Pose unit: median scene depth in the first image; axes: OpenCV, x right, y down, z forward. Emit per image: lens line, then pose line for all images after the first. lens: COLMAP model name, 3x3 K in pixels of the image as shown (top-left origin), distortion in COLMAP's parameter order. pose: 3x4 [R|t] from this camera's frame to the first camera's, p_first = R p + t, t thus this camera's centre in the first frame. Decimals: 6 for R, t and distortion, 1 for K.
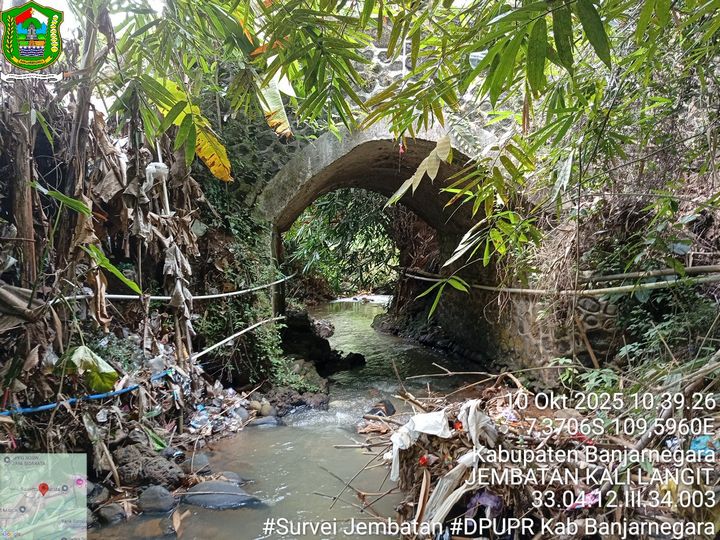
lens RADIAL K [[543.2, 0, 360.0], [0, 543.2, 270.0], [0, 0, 1]] dist [0.056859, -0.154386]
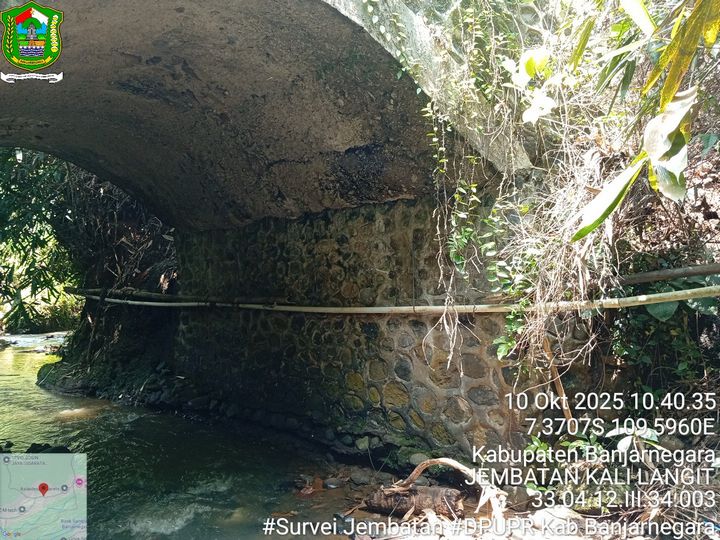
lens RADIAL K [[543.2, 0, 360.0], [0, 543.2, 270.0], [0, 0, 1]] dist [0.056859, -0.154386]
pose [[0.801272, 0.008450, 0.598240, -0.064709], [0.025357, 0.998522, -0.048066, 0.012717], [-0.597762, 0.053684, 0.799874, 0.311308]]
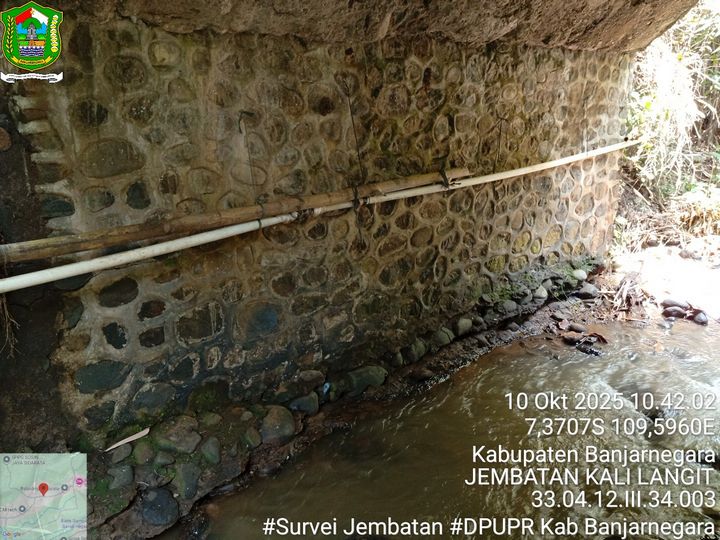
lens RADIAL K [[543.2, 0, 360.0], [0, 543.2, 270.0], [0, 0, 1]] dist [0.056859, -0.154386]
pose [[-0.543159, -0.231200, 0.807171, -0.077887], [0.061654, 0.947764, 0.312959, -0.032556], [-0.837363, 0.219752, -0.500532, 0.912476]]
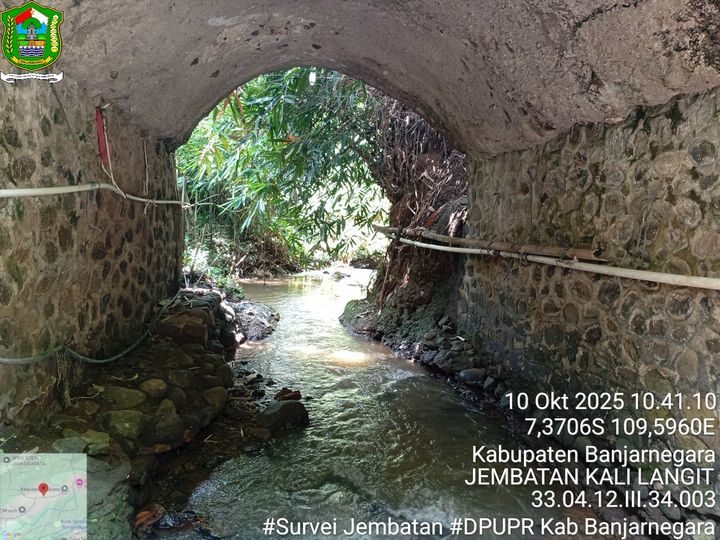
lens RADIAL K [[543.2, 0, 360.0], [0, 543.2, 270.0], [0, 0, 1]] dist [0.056859, -0.154386]
pose [[0.997916, 0.056188, 0.031736, 0.024136], [-0.057755, 0.997036, 0.050837, 0.014842], [-0.028786, -0.052564, 0.998203, 0.425574]]
